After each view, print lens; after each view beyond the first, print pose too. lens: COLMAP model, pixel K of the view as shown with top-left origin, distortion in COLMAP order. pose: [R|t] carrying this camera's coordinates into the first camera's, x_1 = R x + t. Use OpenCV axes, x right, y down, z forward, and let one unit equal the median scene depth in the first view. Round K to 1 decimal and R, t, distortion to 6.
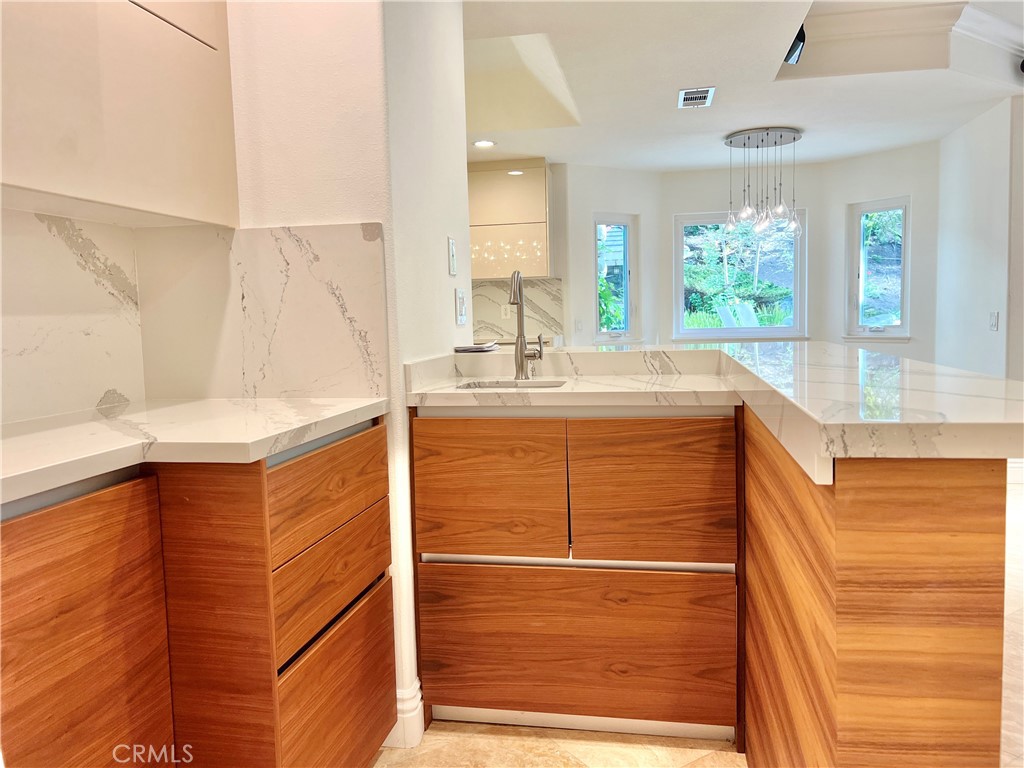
lens RADIAL K [[757.5, 0, 512.0], [0, 757.5, 384.0], [0, 0, 1]] dist [0.059054, -0.088991]
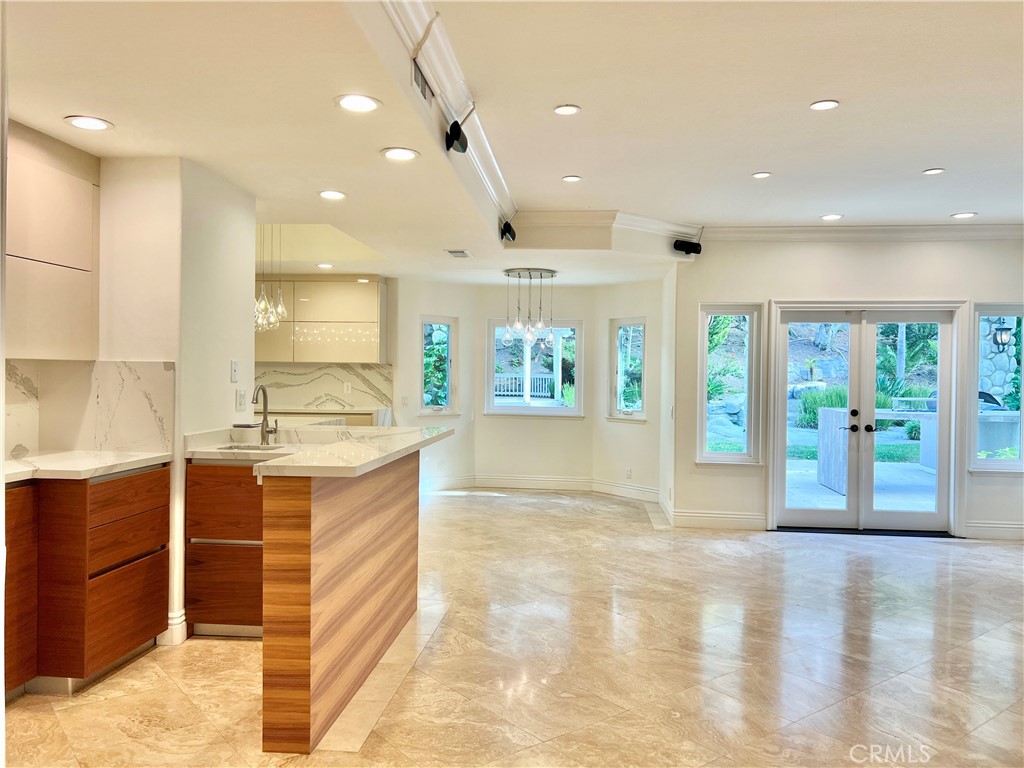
lens RADIAL K [[752.0, 0, 512.0], [0, 752.0, 384.0], [0, 0, 1]] dist [0.011398, -0.001096]
pose [[0.994361, 0.041203, 0.097716, 0.478731], [-0.033275, 0.996125, -0.081416, -0.027852], [-0.100691, 0.077705, 0.991879, -0.946667]]
